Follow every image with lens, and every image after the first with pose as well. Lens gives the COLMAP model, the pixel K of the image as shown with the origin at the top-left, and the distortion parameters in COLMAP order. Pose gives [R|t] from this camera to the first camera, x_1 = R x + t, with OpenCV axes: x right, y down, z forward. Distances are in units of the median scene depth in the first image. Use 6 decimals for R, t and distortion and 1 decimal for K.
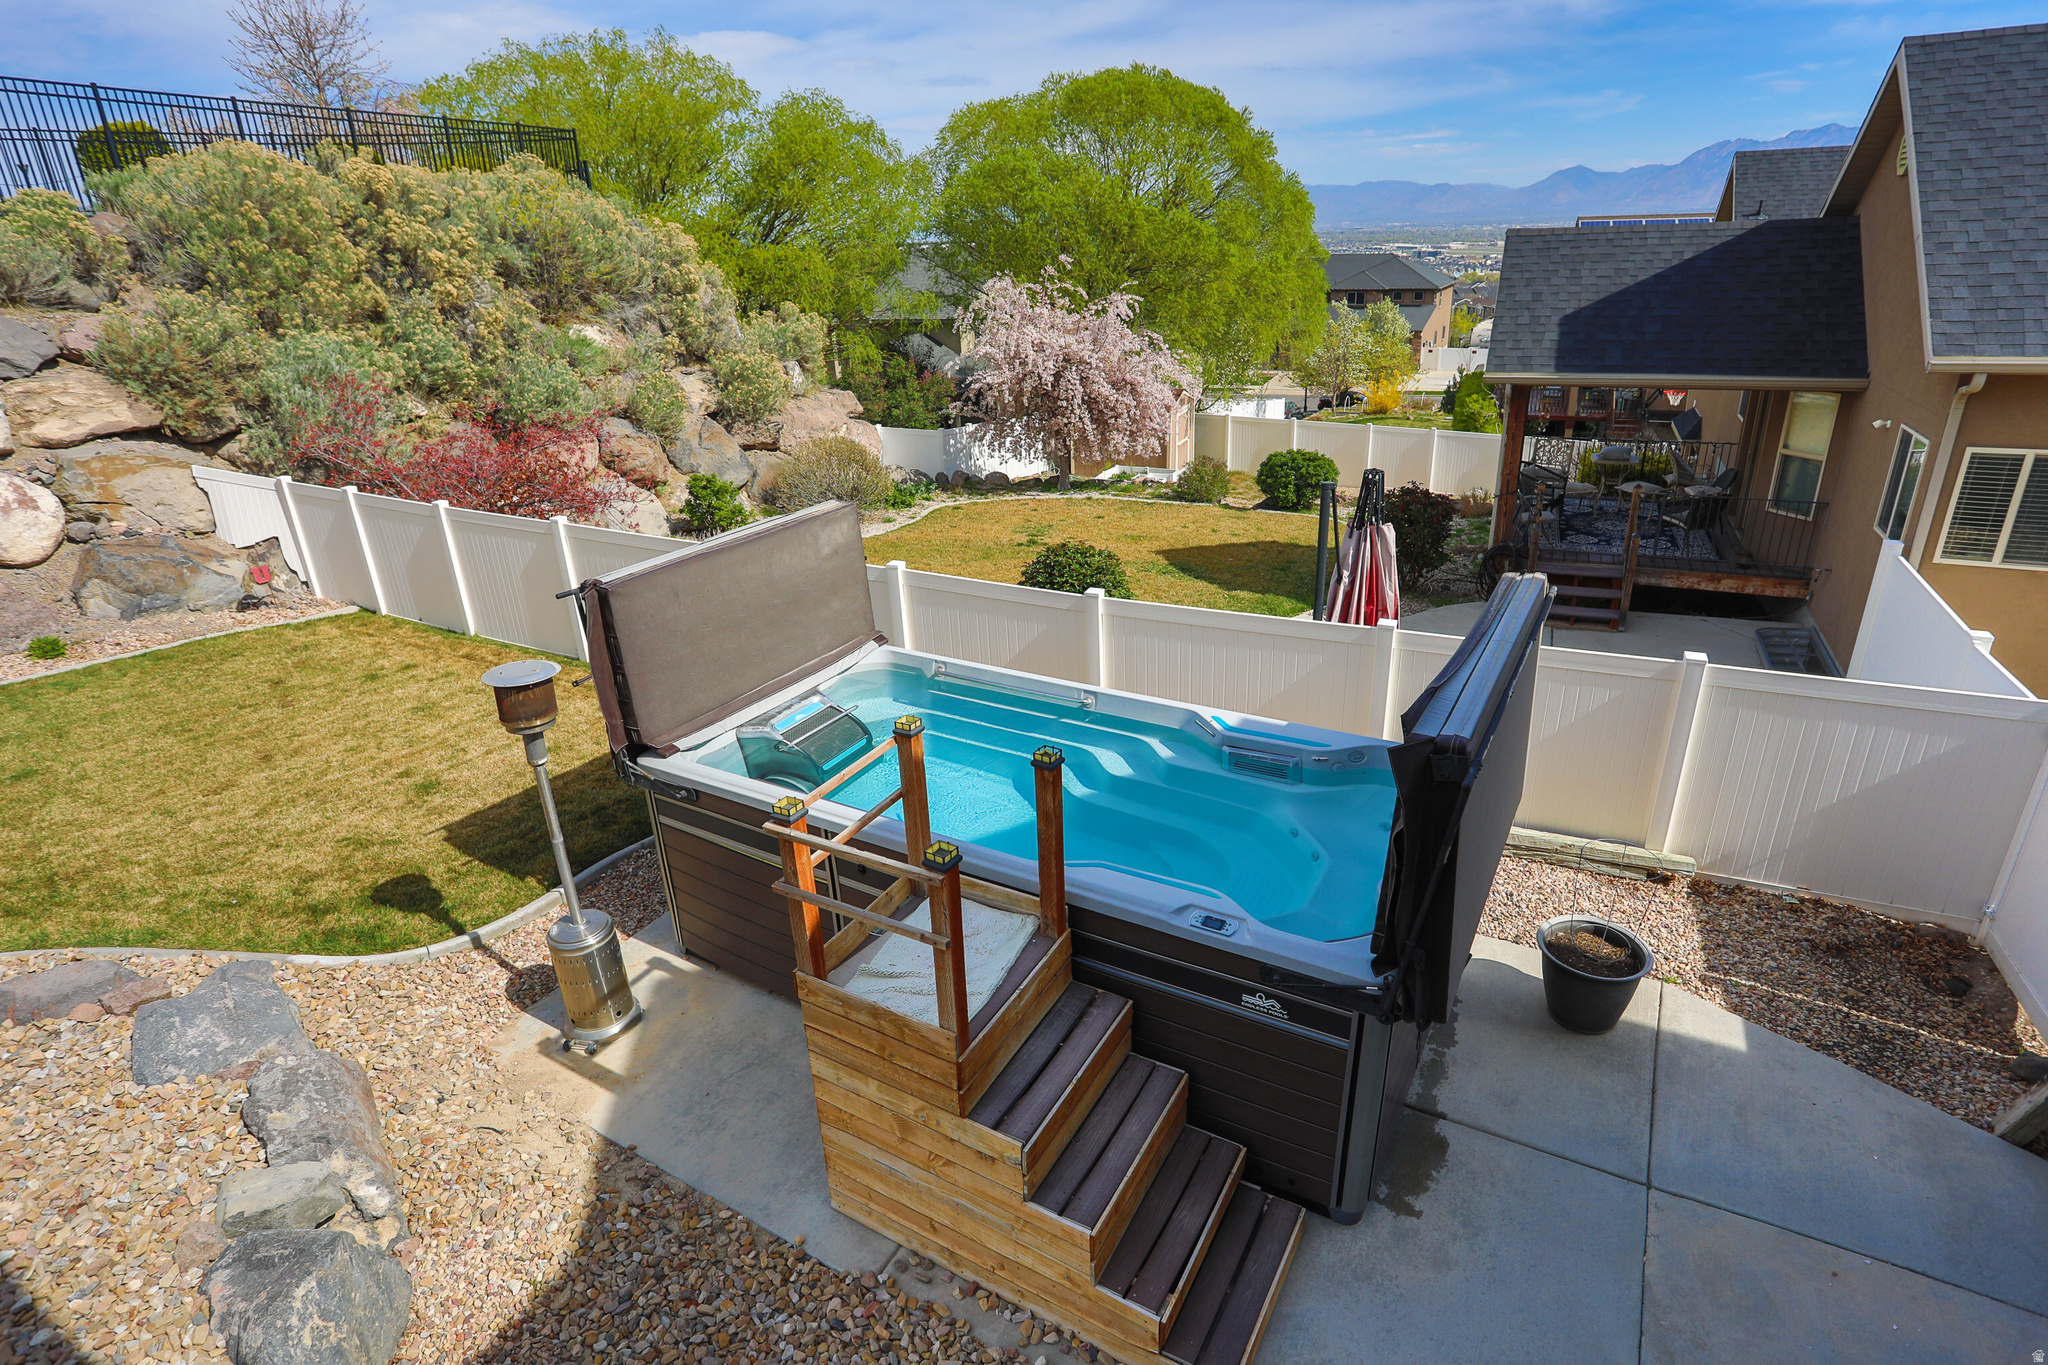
lens RADIAL K [[1059.6, 0, 1021.1], [0, 1059.6, 672.0], [0, 0, 1]] dist [-0.070373, 0.028585]
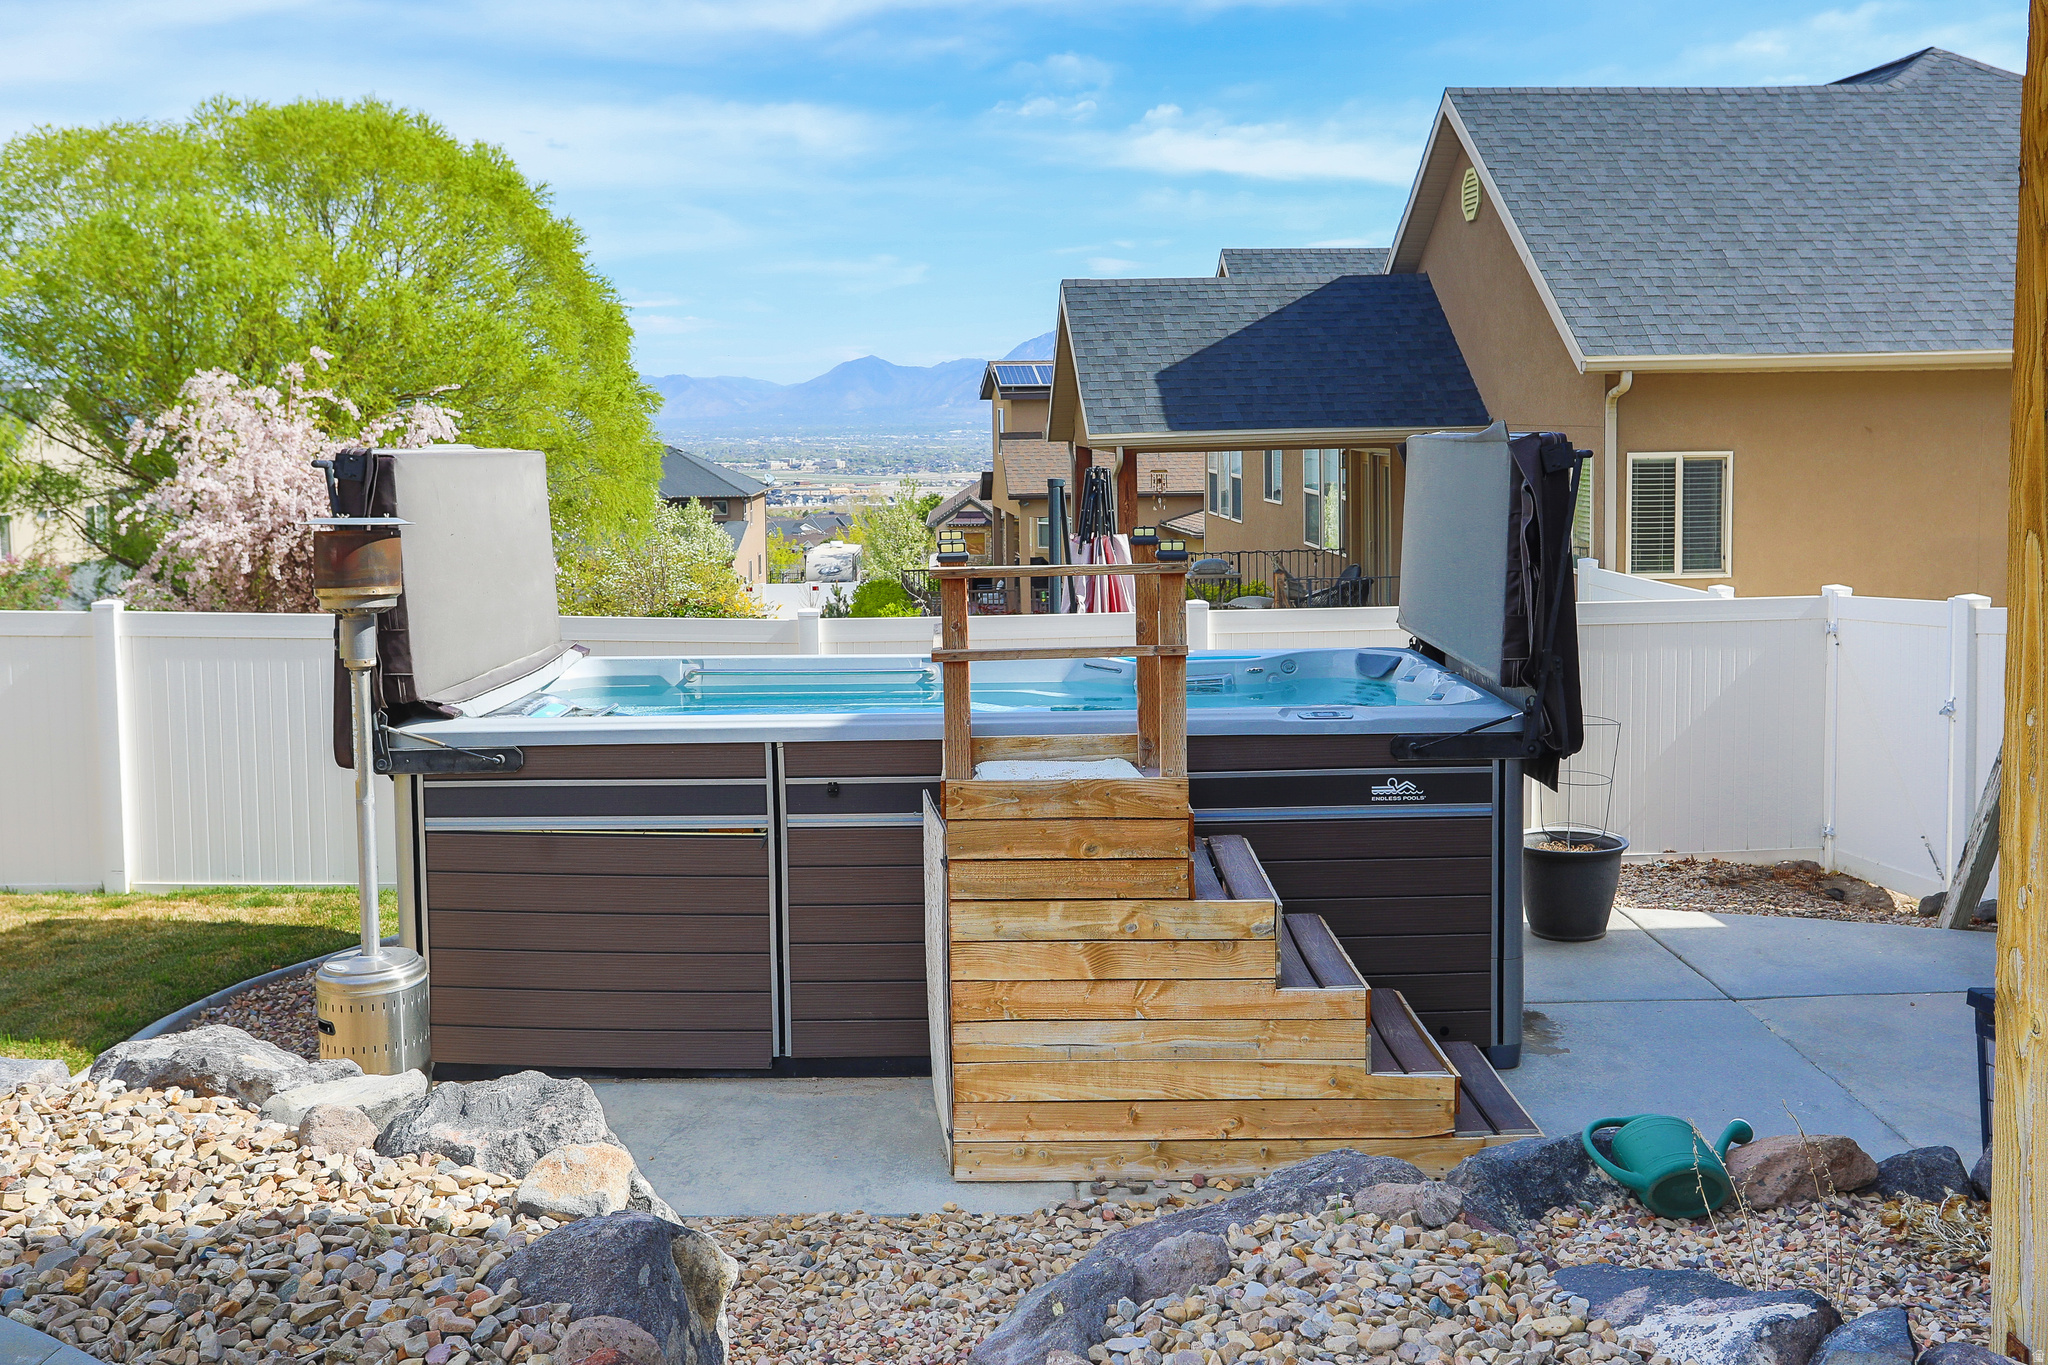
lens RADIAL K [[1883.6, 0, 1021.1], [0, 1883.6, 536.6], [0, 0, 1]] dist [-0.002731, 0.017651]
pose [[0.860357, 0.003472, 0.509680, -0.303560], [0.171771, 0.939505, -0.296354, 0.185312], [-0.479876, 0.342518, 0.807713, -0.081509]]
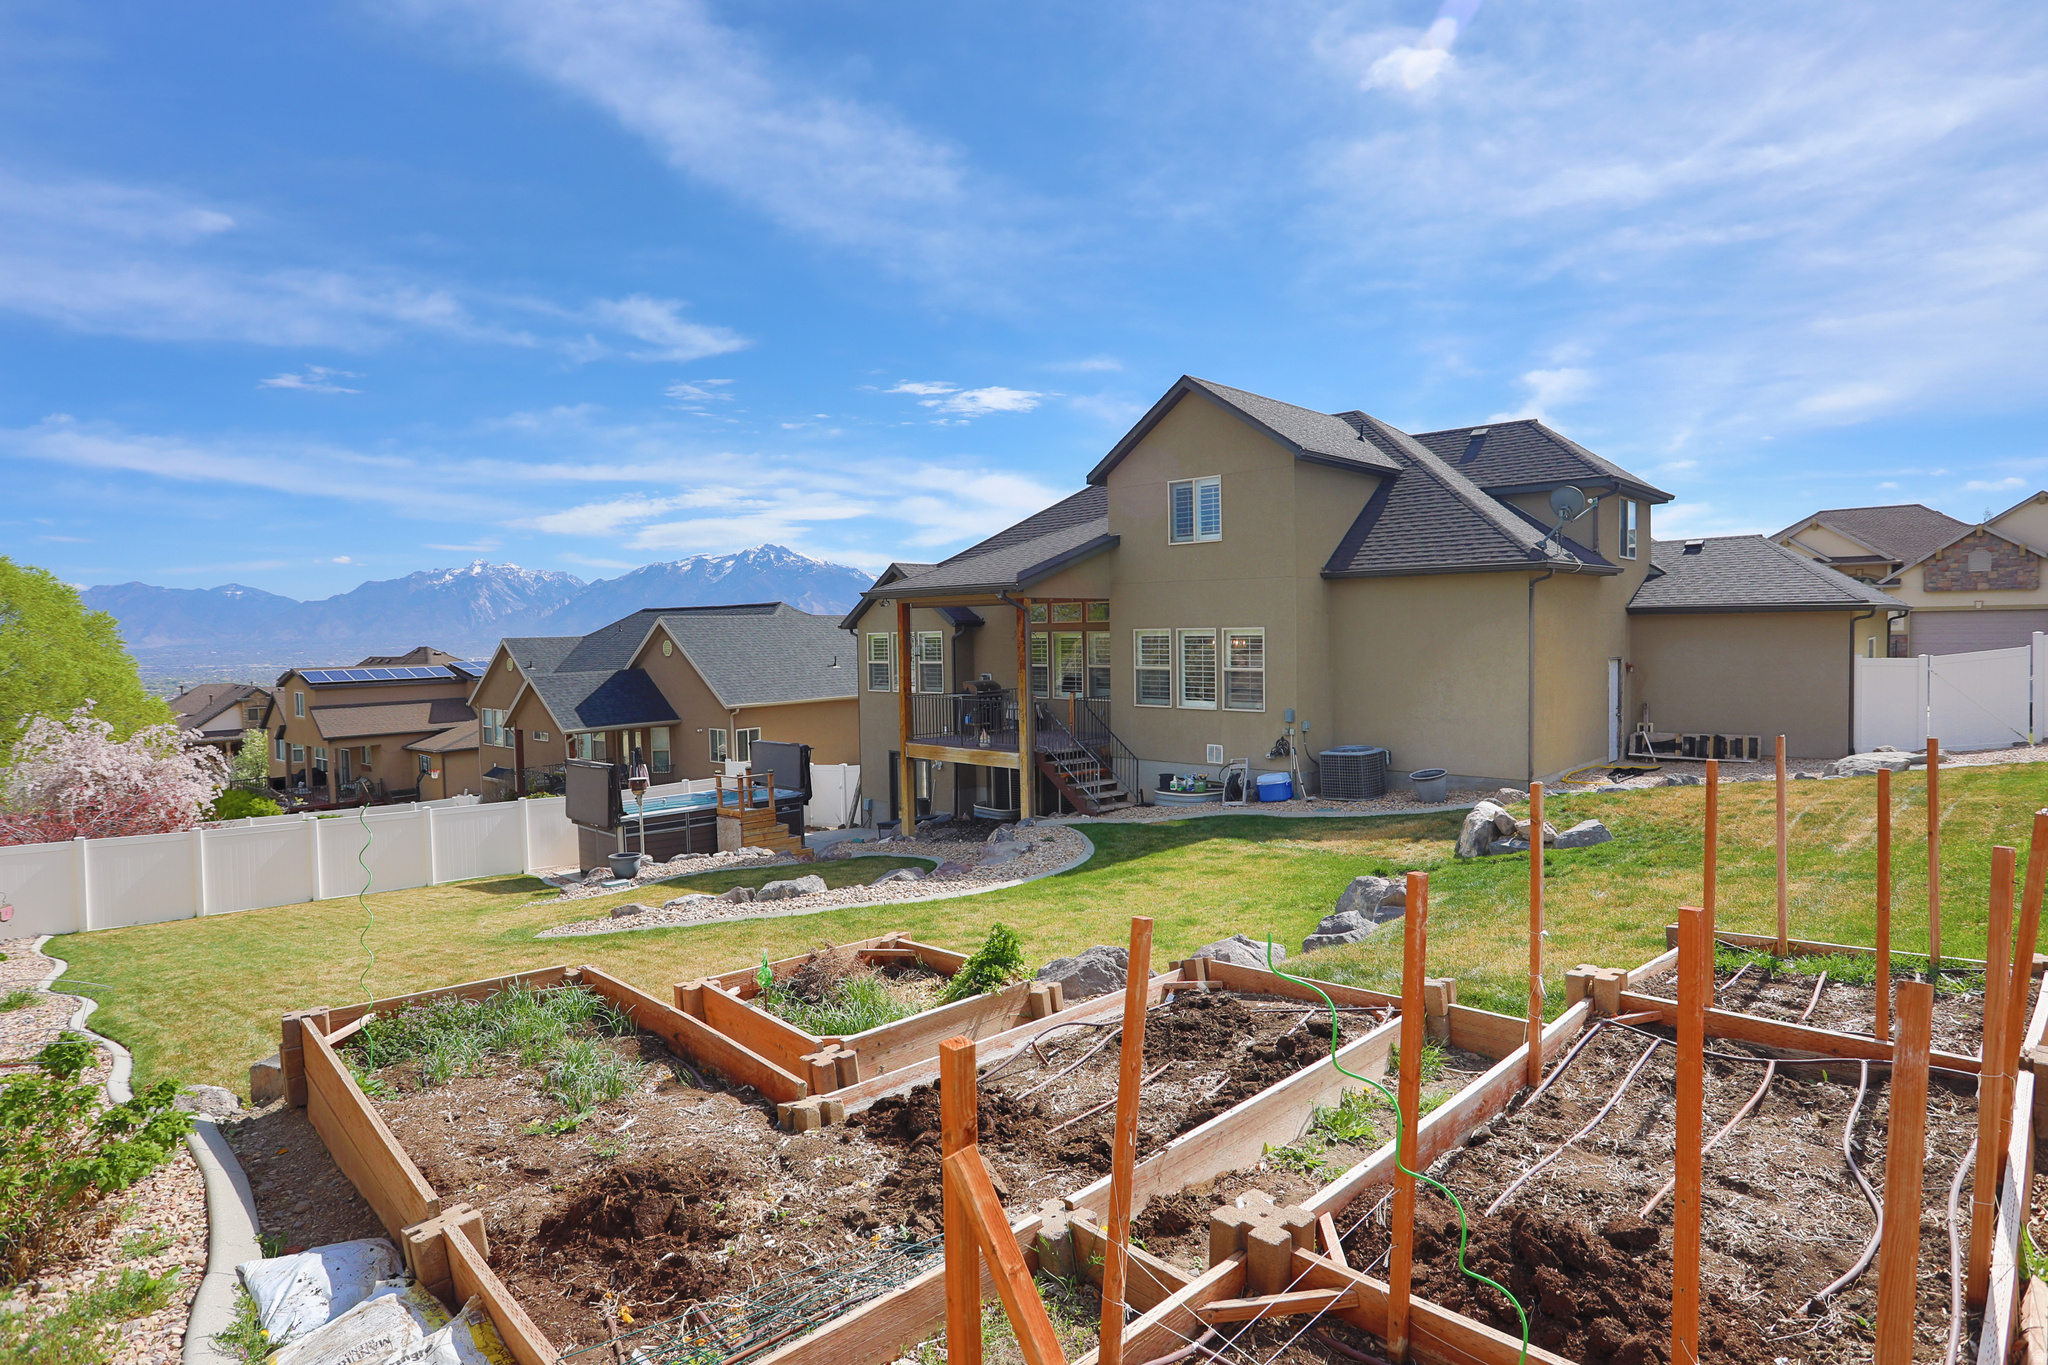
lens RADIAL K [[1078.1, 0, 1025.2], [0, 1078.1, 673.3], [0, 0, 1]] dist [-0.074427, 0.033138]
pose [[0.244258, 0.008760, 0.969671, -1.624147], [0.373325, 0.922035, -0.102370, 0.237484], [-0.894967, 0.387007, 0.221944, -0.529685]]
